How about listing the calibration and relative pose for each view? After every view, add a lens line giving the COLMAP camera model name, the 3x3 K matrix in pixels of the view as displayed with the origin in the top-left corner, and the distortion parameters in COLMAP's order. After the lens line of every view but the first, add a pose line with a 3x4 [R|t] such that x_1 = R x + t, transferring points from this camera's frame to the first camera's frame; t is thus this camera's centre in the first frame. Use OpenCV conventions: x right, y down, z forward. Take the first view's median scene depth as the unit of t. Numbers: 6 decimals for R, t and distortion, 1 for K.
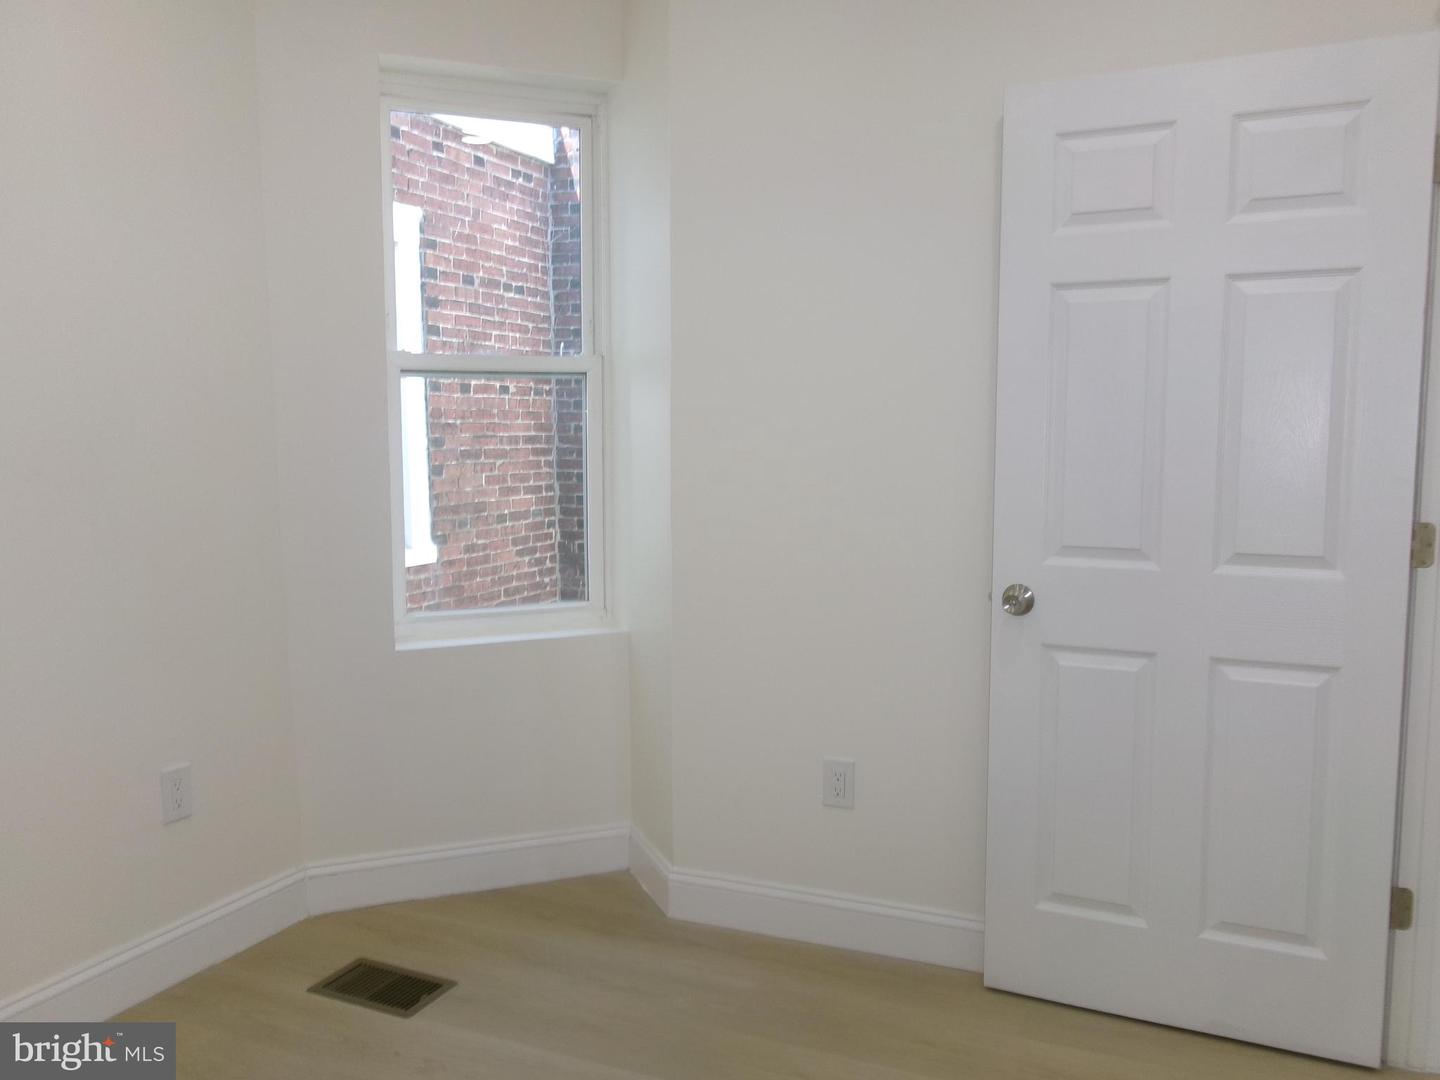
lens RADIAL K [[1217.0, 0, 629.4], [0, 1217.0, 536.7], [0, 0, 1]] dist [0.002100, -0.009249]
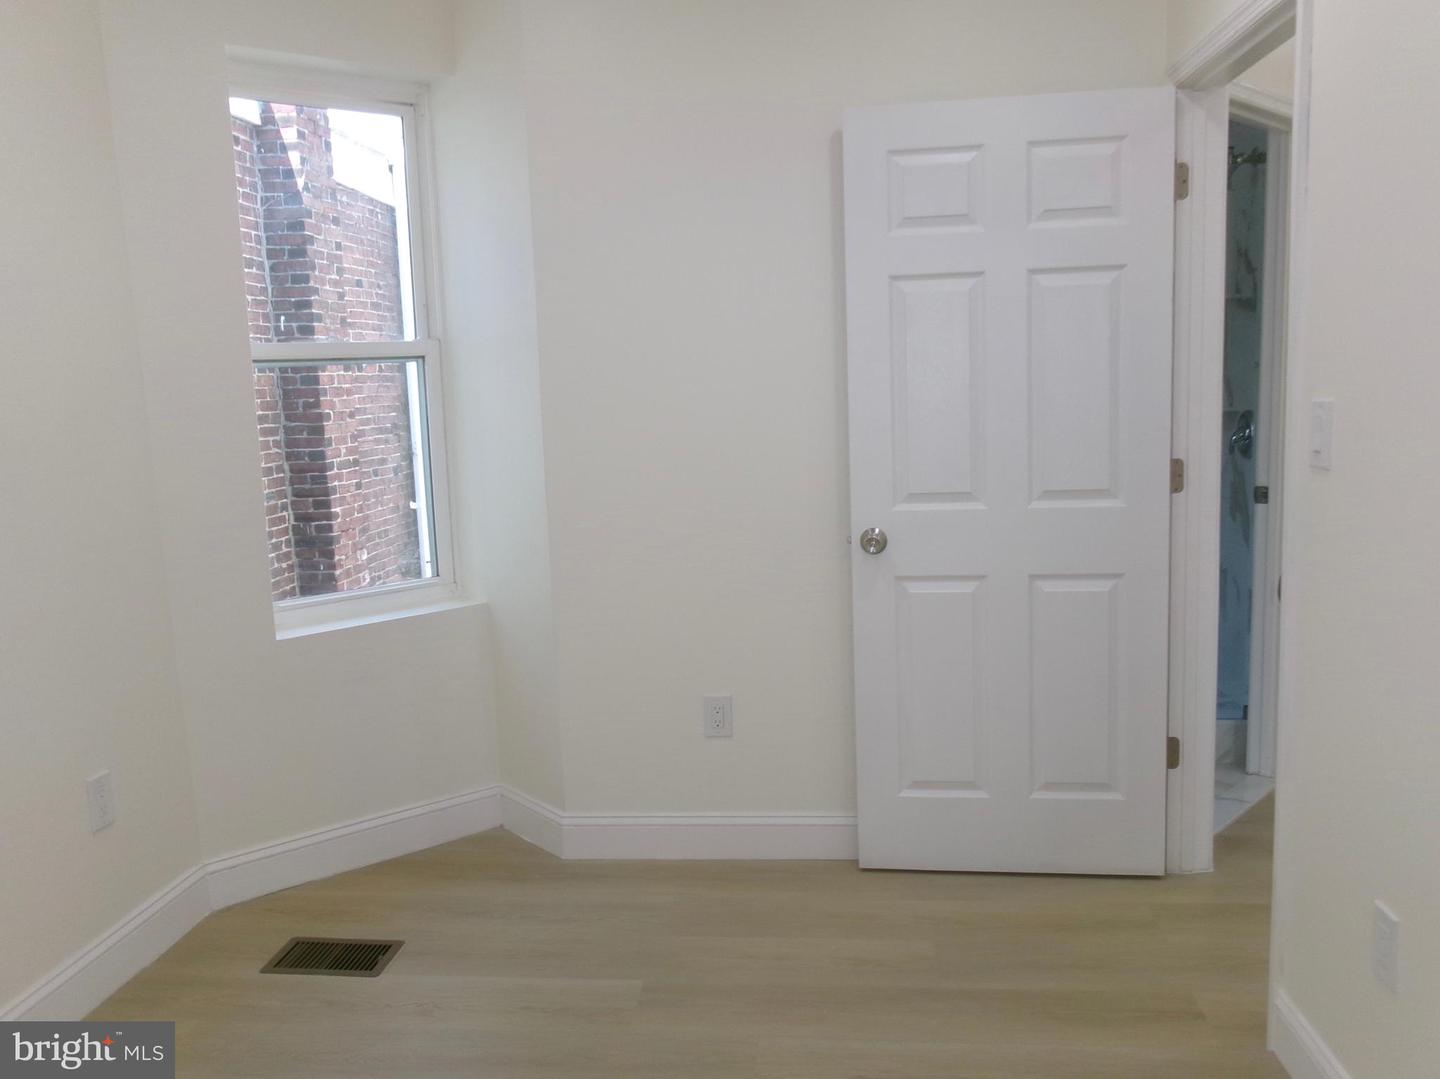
lens RADIAL K [[1217.0, 0, 721.1], [0, 1217.0, 537.2], [0, 0, 1]] dist [0.002100, -0.009249]
pose [[0.952542, -0.074037, 0.295267, -0.157767], [0.065534, 0.997103, 0.038607, -0.007682], [-0.297270, -0.017425, 0.954634, -0.085087]]
